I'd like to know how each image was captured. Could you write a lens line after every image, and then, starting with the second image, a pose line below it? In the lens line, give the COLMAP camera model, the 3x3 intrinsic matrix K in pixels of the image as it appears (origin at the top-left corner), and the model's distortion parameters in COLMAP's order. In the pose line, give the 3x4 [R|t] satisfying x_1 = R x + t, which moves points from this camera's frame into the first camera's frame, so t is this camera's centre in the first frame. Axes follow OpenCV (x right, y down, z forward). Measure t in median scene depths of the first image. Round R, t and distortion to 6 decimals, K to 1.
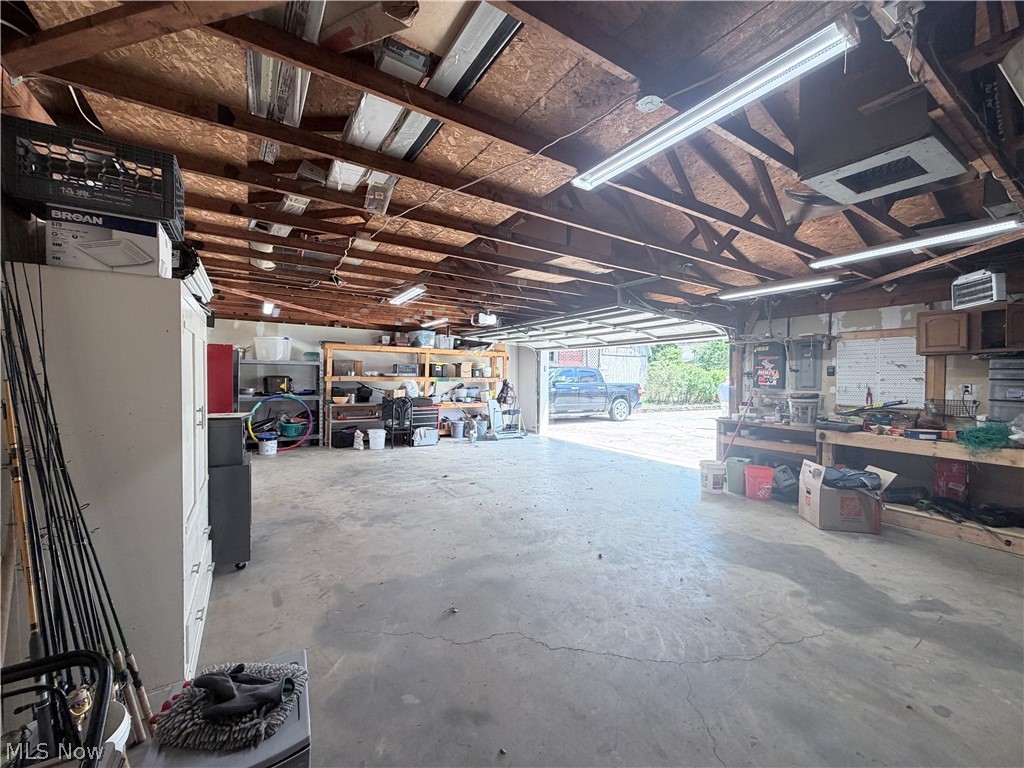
lens RADIAL K [[408.3, 0, 513.7], [0, 408.3, 384.5], [0, 0, 1]] dist [-0.000113, -0.000050]
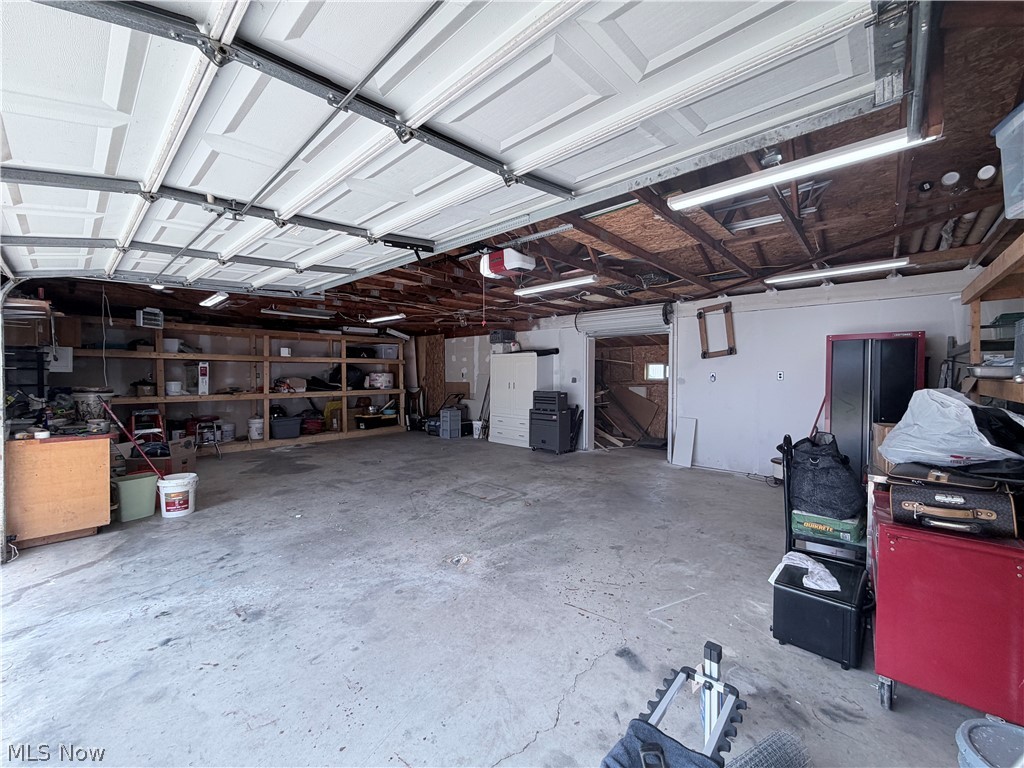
lens RADIAL K [[408.3, 0, 510.8], [0, 408.3, 384.9], [0, 0, 1]] dist [-0.000113, -0.000050]
pose [[-0.965876, -0.006317, -0.258927, 0.076090], [-0.017875, 0.998945, 0.042307, -0.036329], [0.258386, 0.045492, -0.964970, 2.151081]]
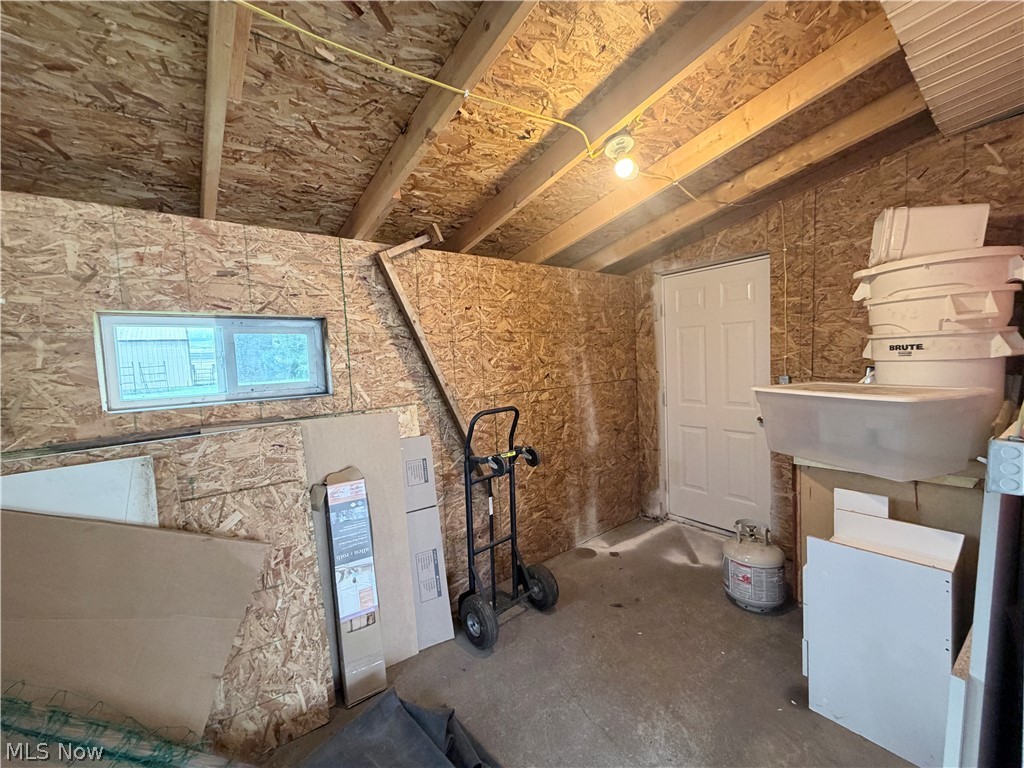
lens RADIAL K [[408.3, 0, 510.8], [0, 408.3, 384.7], [0, 0, 1]] dist [-0.000113, -0.000050]
pose [[0.093704, 0.051643, -0.994260, -0.707228], [0.026682, 0.998165, 0.054361, -0.019119], [0.995242, -0.031622, 0.092154, 0.716474]]
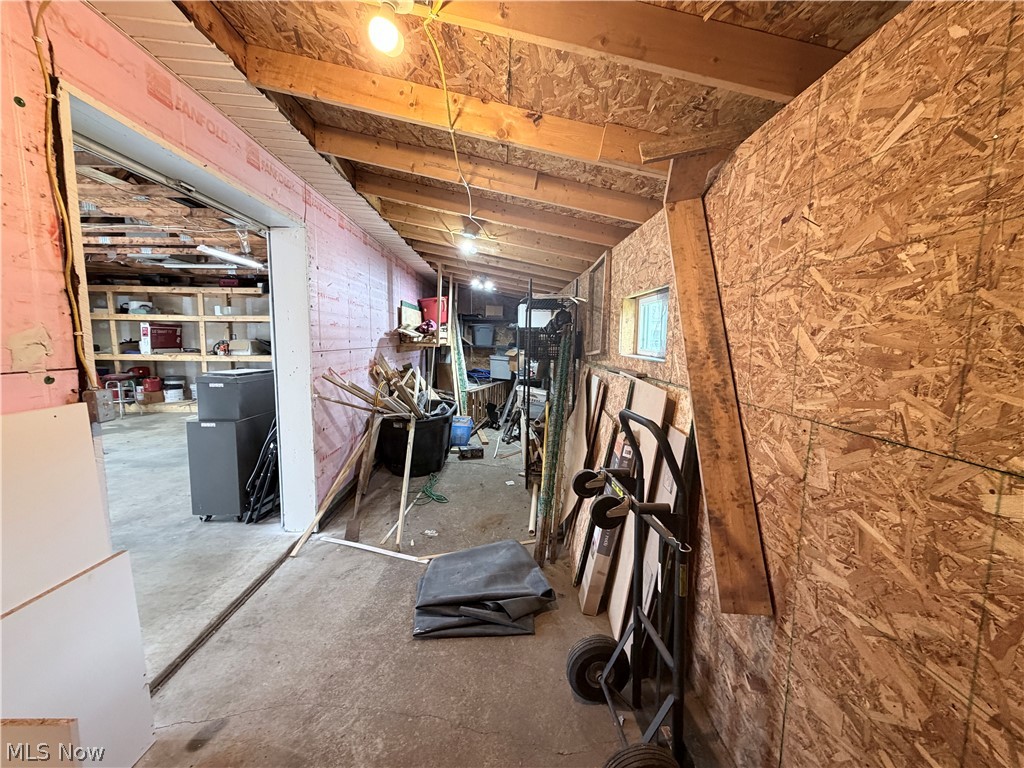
lens RADIAL K [[408.3, 0, 507.8], [0, 408.3, 386.7], [0, 0, 1]] dist [-0.000113, -0.000050]
pose [[-0.849241, -0.081009, 0.521754, -1.223034], [-0.008342, 0.990095, 0.140148, -0.023507], [-0.527939, 0.114667, -0.841506, 1.013030]]
